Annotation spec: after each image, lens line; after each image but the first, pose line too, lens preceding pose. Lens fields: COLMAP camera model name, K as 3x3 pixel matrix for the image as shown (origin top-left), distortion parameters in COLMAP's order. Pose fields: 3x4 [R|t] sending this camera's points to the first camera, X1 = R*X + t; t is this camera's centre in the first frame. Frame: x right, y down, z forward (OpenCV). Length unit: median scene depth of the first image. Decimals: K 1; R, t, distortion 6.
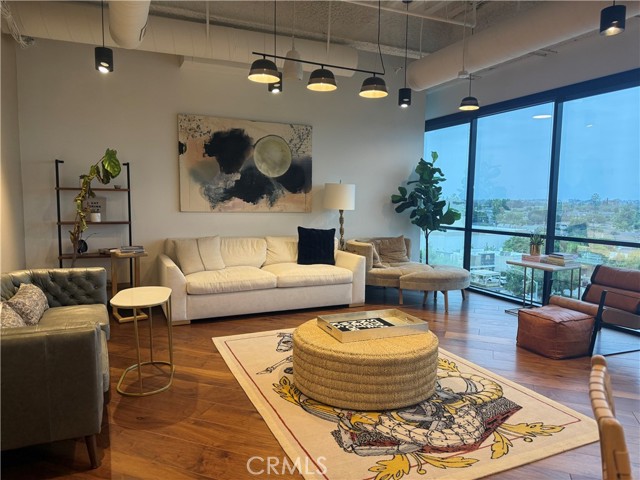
lens RADIAL K [[445.7, 0, 320.0], [0, 445.7, 240.0], [0, 0, 1]] dist [0.072066, -0.123938]
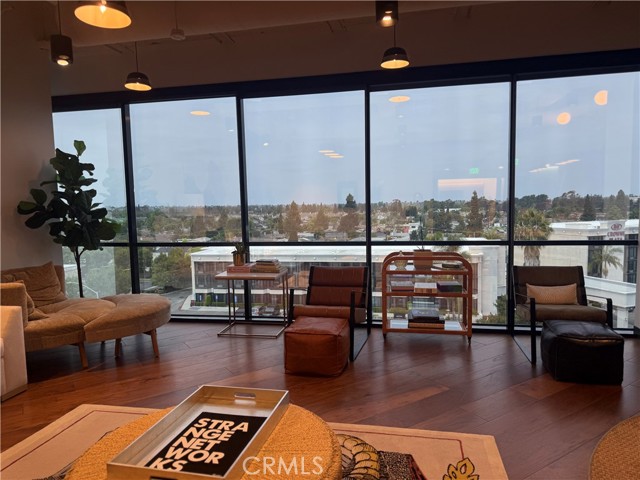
lens RADIAL K [[445.7, 0, 320.0], [0, 445.7, 240.0], [0, 0, 1]] dist [0.072066, -0.123938]
pose [[0.578563, -0.087494, 0.810931, -0.136129], [0.100171, 0.994326, 0.035813, -0.029792], [-0.809463, 0.060511, 0.584044, 0.317881]]
